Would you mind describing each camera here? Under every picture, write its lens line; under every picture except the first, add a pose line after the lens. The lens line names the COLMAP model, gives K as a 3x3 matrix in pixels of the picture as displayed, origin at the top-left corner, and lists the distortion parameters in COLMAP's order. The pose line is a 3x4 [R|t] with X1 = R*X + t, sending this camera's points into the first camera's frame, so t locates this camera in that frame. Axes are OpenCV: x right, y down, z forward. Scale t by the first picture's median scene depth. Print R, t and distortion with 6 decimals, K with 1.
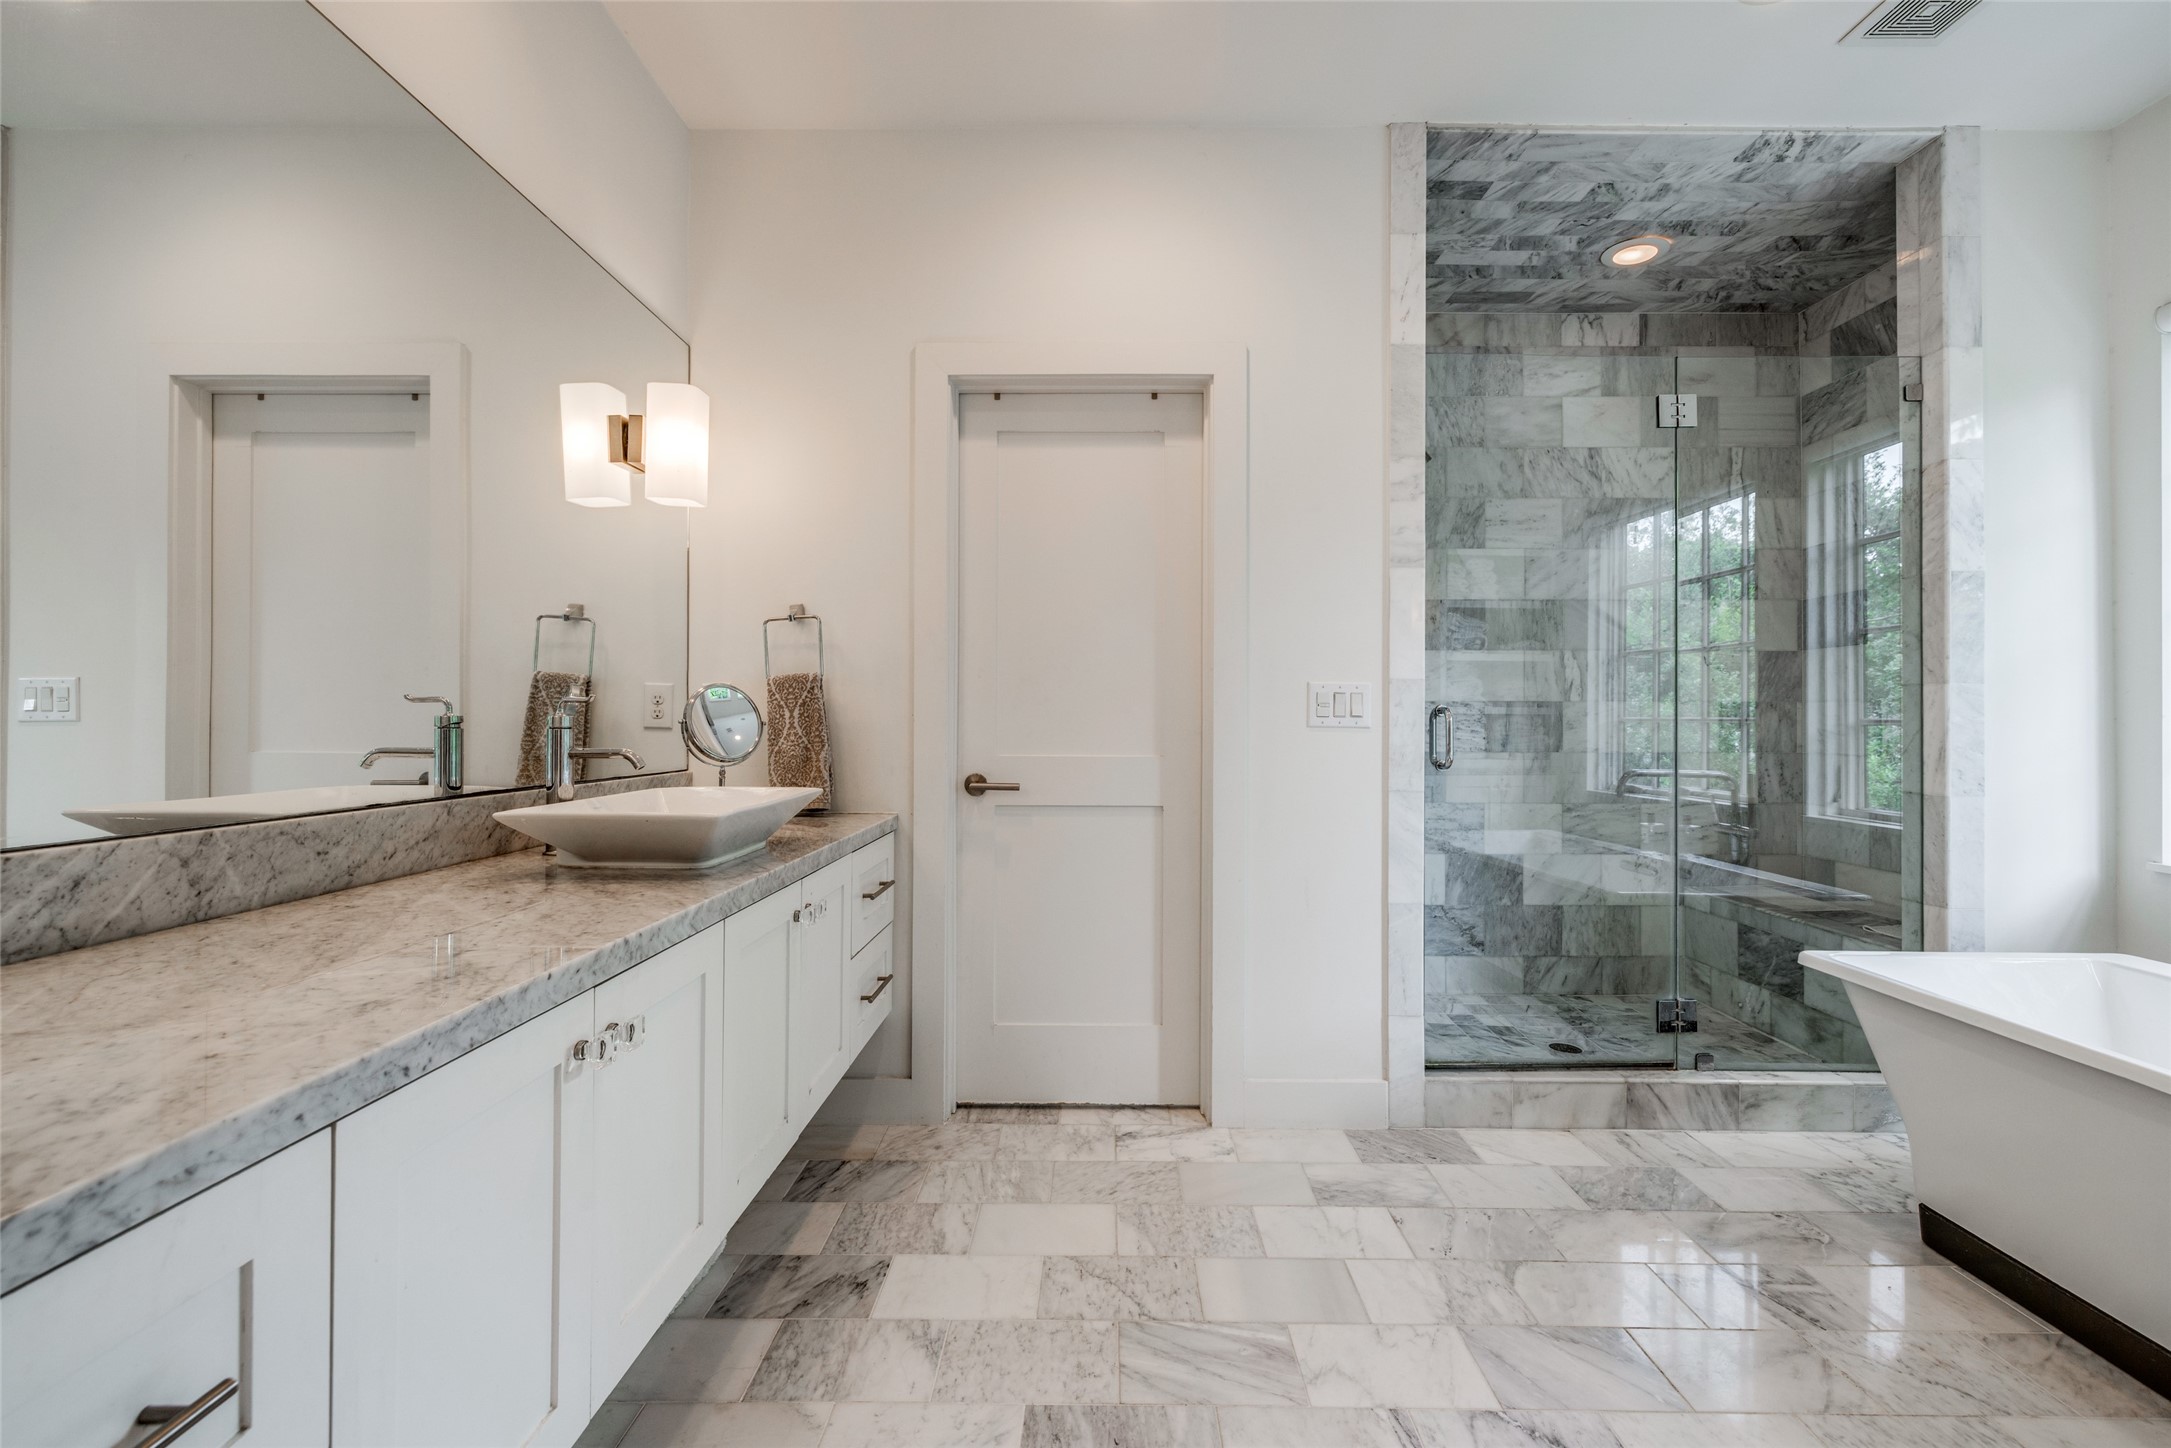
lens RADIAL K [[915.3, 0, 1091.3], [0, 915.3, 718.0], [0, 0, 1]] dist [0.002437, 0.000847]
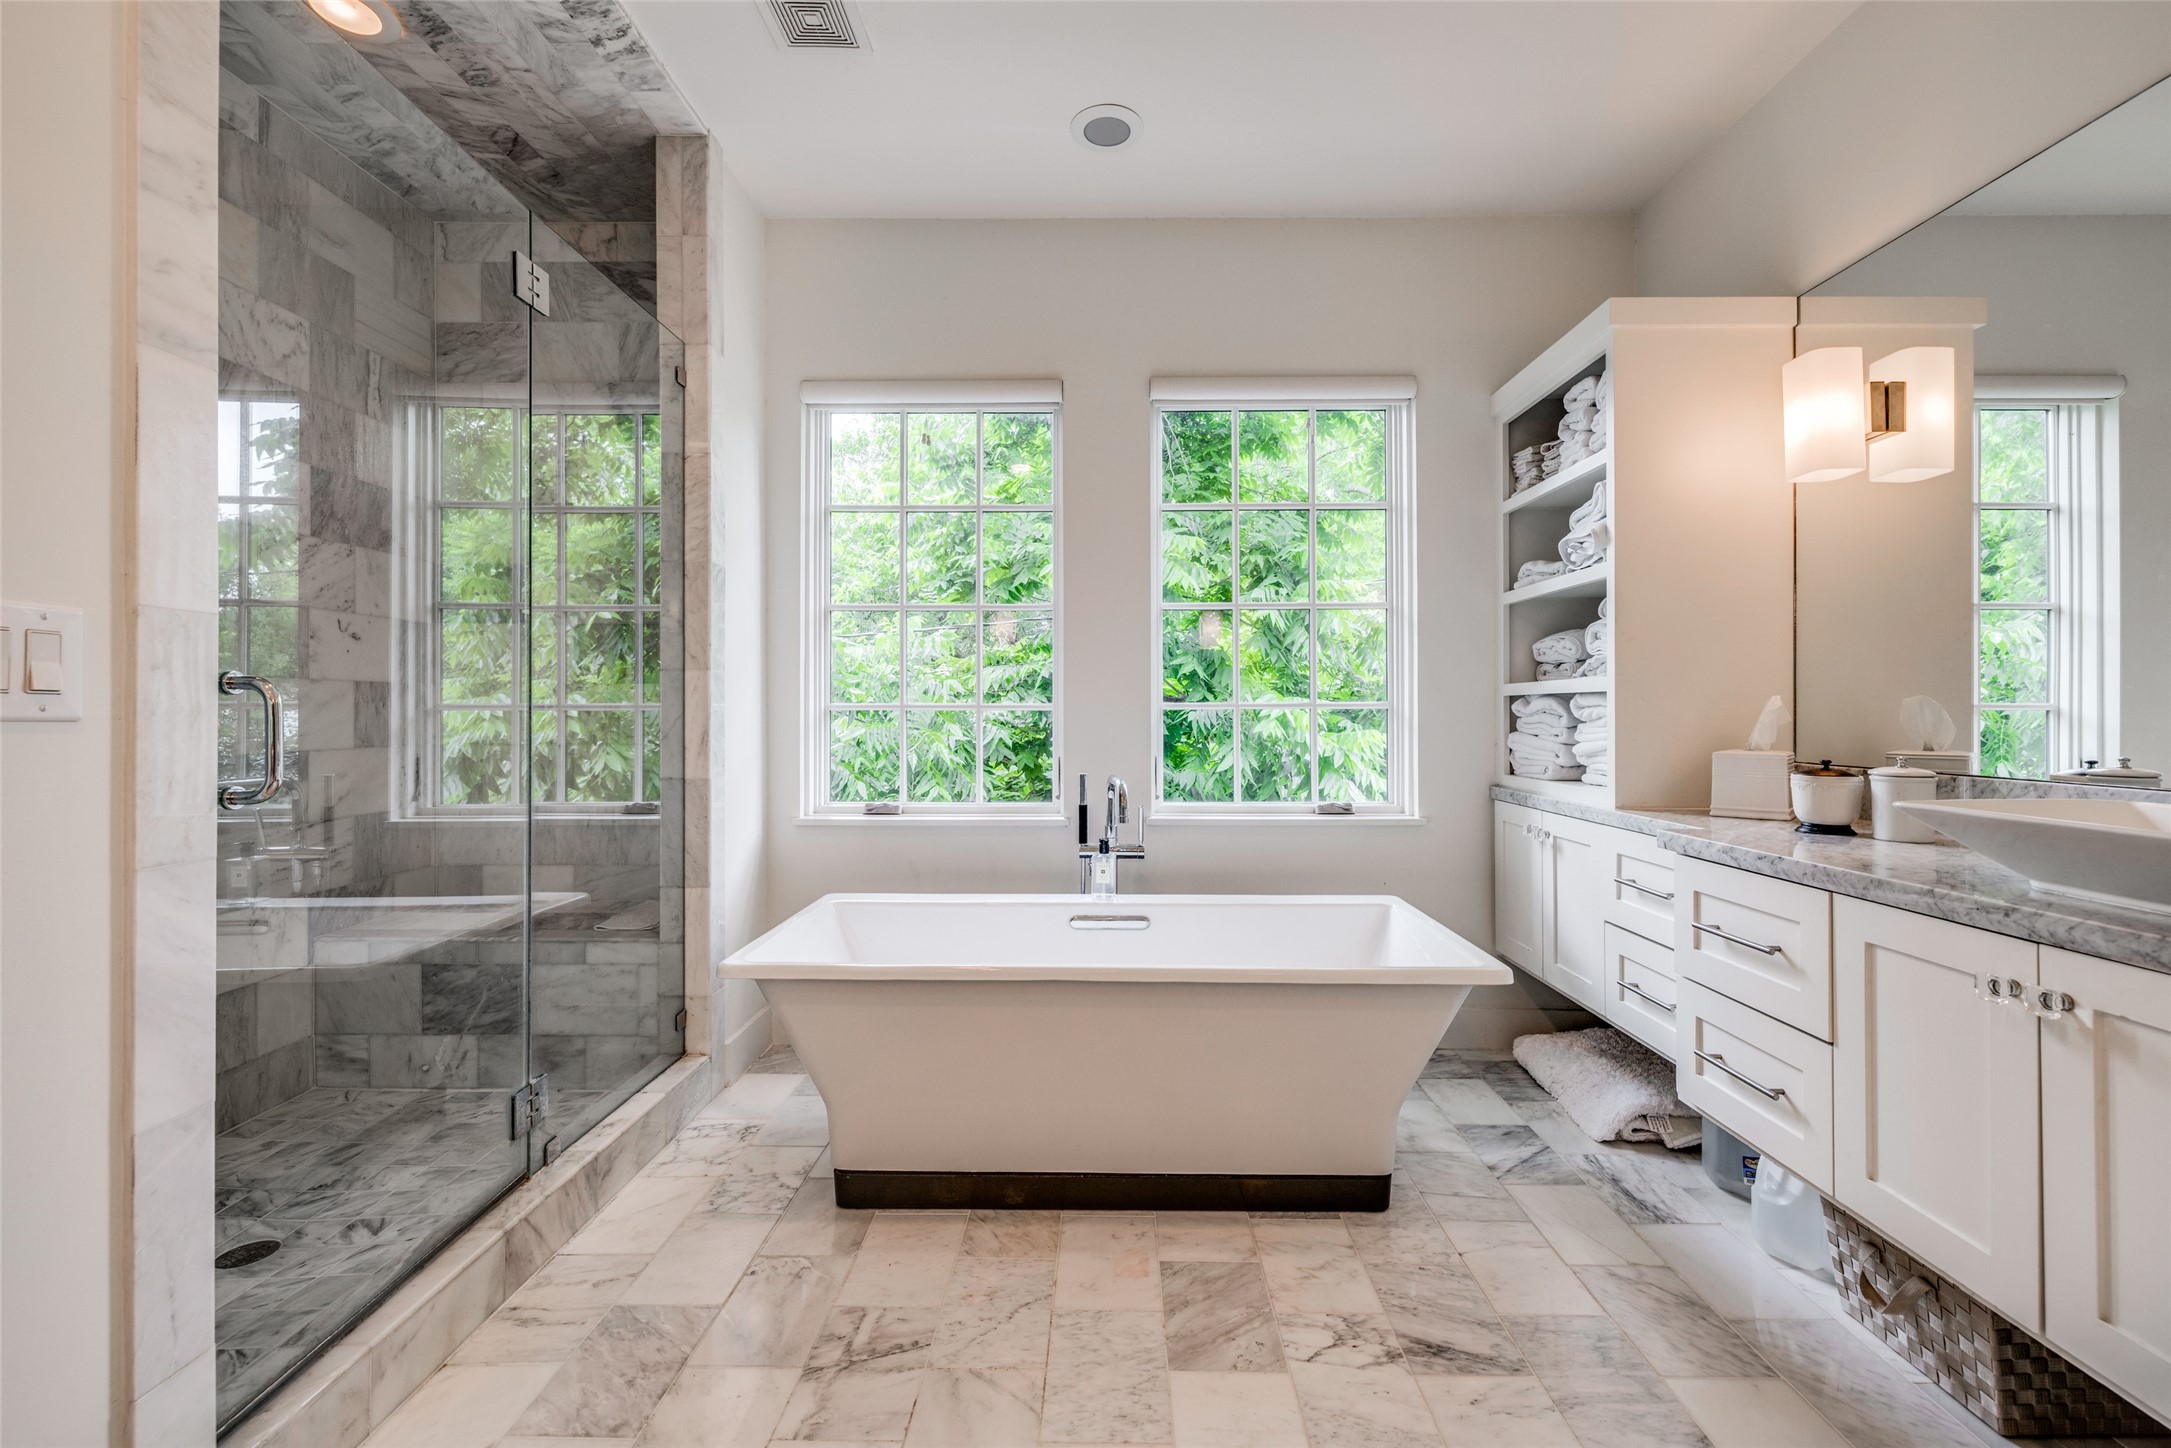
lens RADIAL K [[915.3, 0, 1091.5], [0, 915.3, 710.2], [0, 0, 1]] dist [0.002437, 0.000847]
pose [[0.000004, -0.002219, 0.999998, -0.098040], [-0.001663, 0.999996, 0.002219, 0.004568], [-0.999999, -0.001663, 0.000000, 0.549054]]
